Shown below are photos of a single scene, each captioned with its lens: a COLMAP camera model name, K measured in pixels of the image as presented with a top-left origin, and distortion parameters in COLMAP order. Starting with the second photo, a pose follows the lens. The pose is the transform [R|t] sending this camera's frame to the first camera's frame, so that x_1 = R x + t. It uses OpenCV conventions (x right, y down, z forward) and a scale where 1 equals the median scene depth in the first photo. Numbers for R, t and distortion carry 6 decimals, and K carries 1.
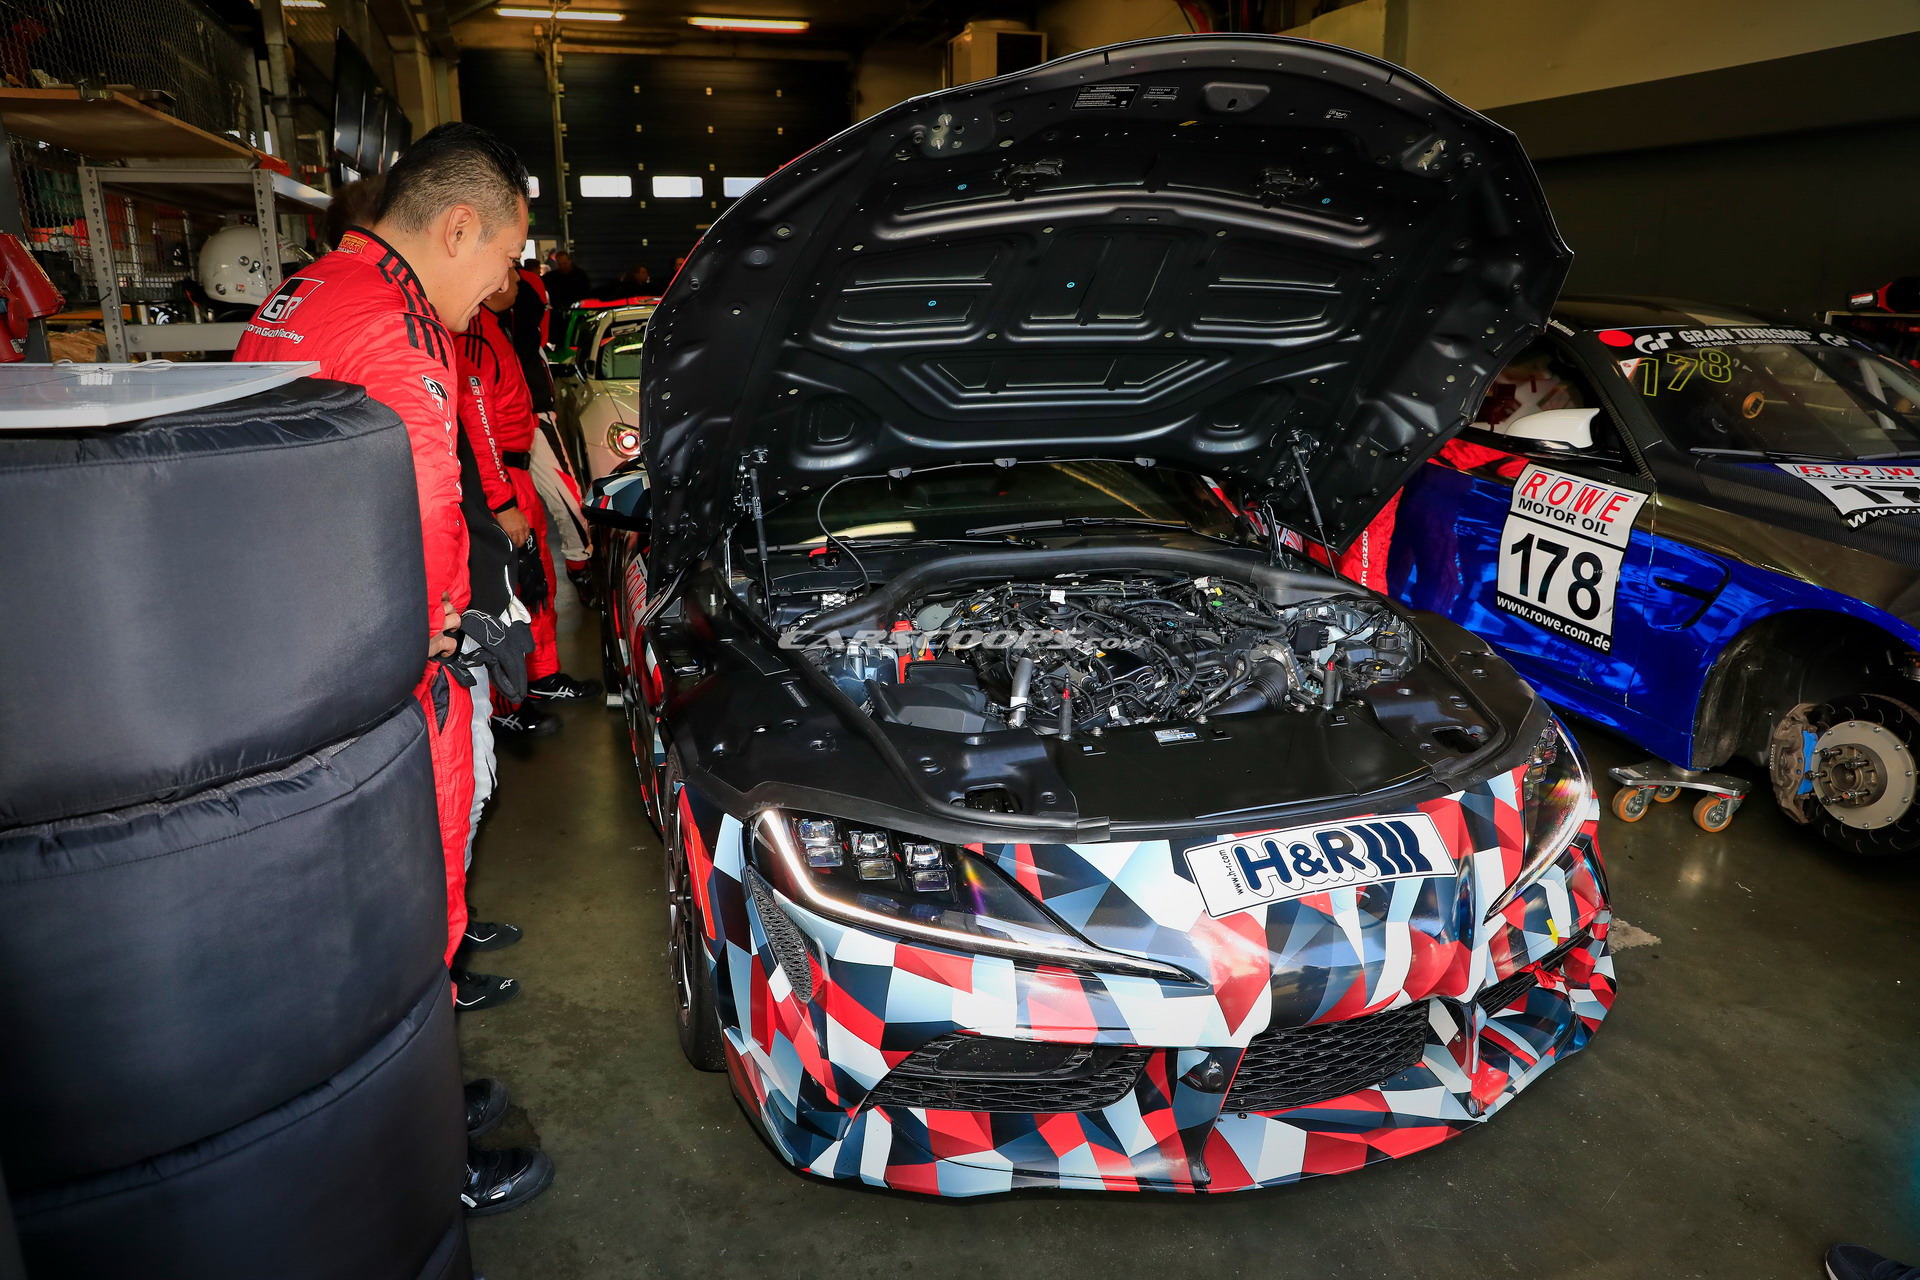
lens RADIAL K [[1342.2, 0, 953.7], [0, 1342.2, 637.8], [0, 0, 1]] dist [-0.075277, 0.004543]
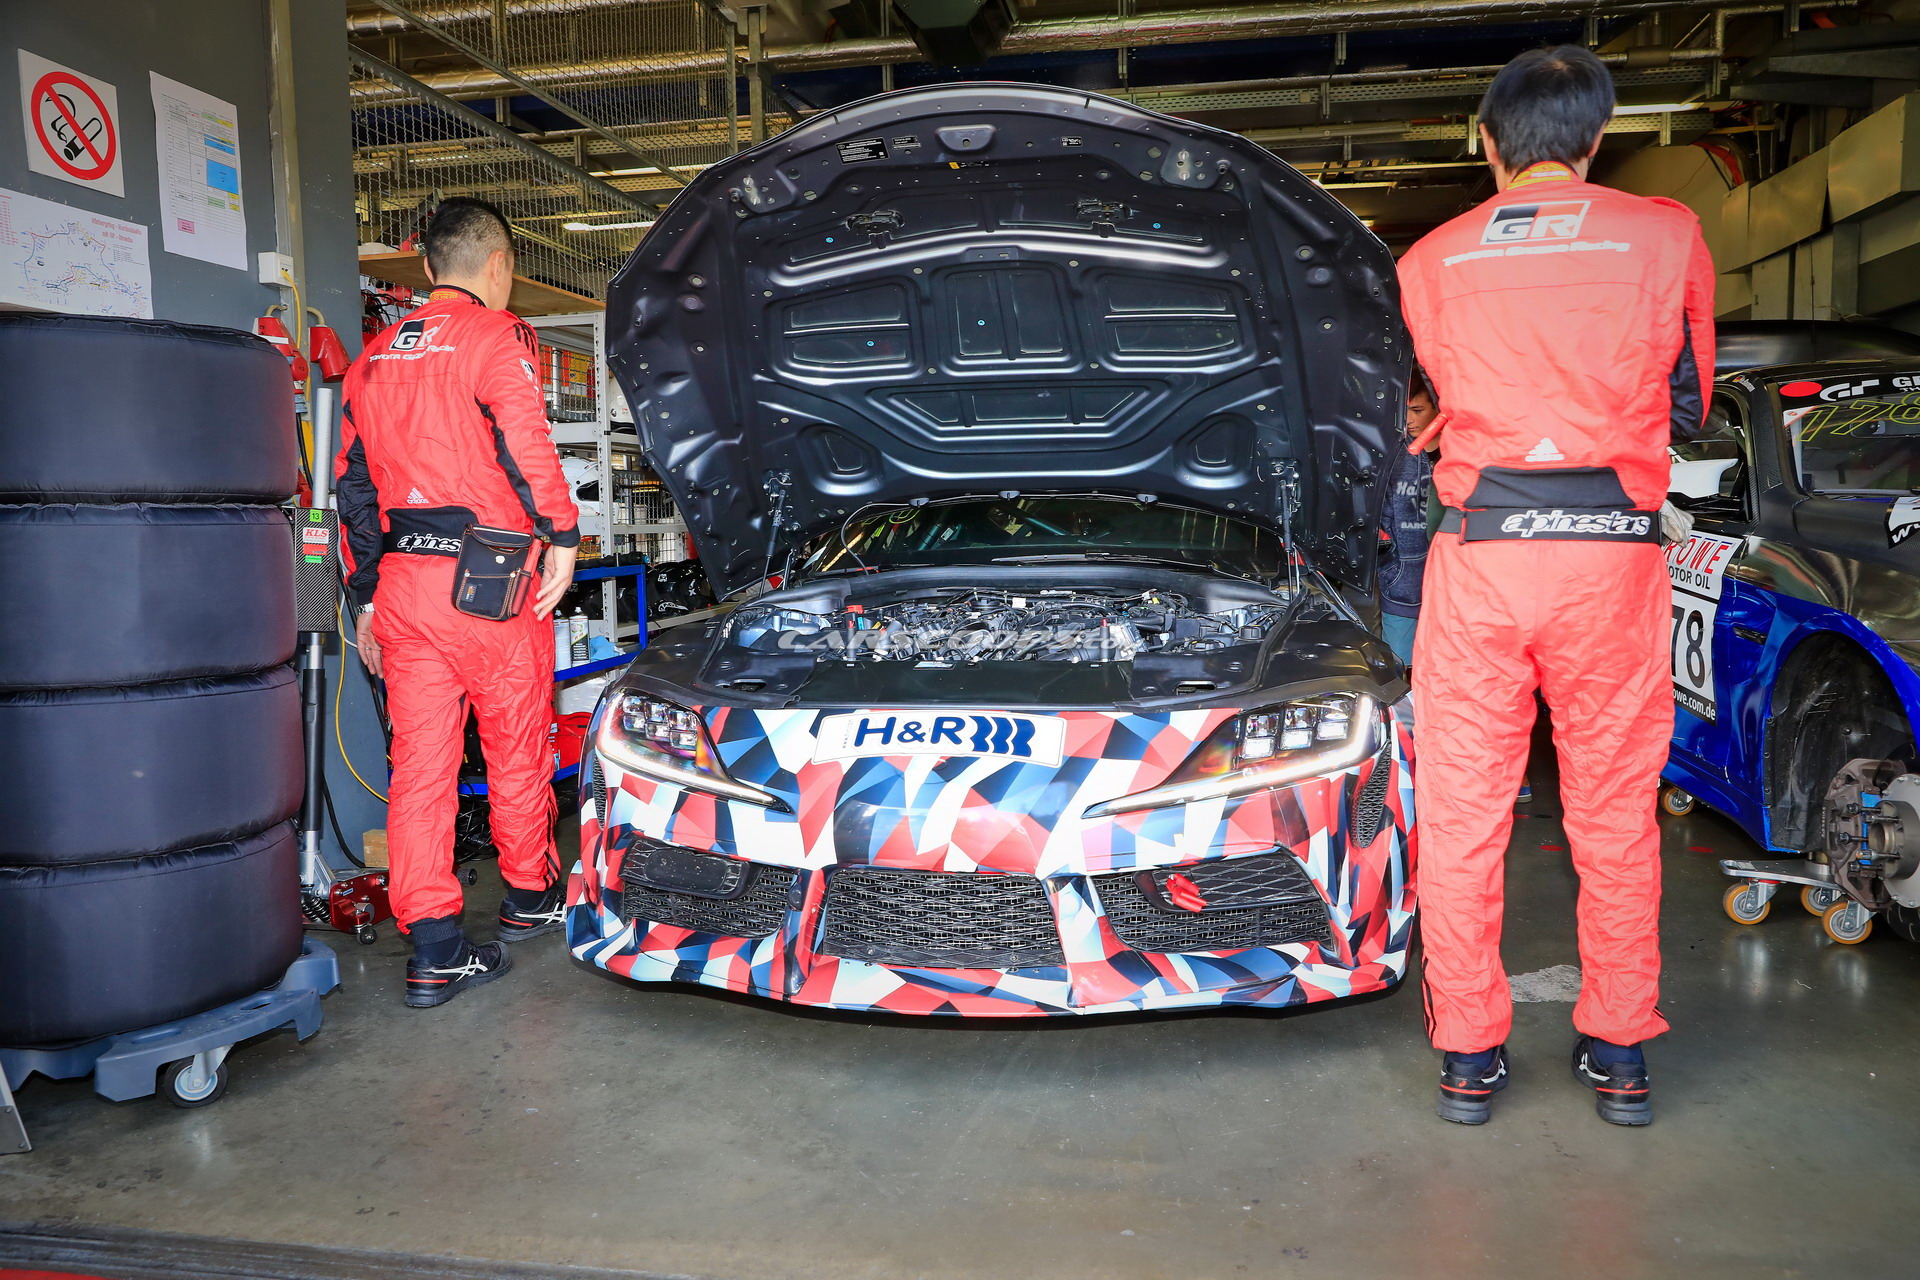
lens RADIAL K [[1413.5, 0, 962.4], [0, 1413.5, 640.2], [0, 0, 1]] dist [-0.056763, -0.005241]
pose [[0.879402, 0.027769, -0.475269, 0.862307], [-0.109355, 0.983387, -0.144885, 0.253860], [0.463350, 0.179385, 0.867829, -0.070322]]
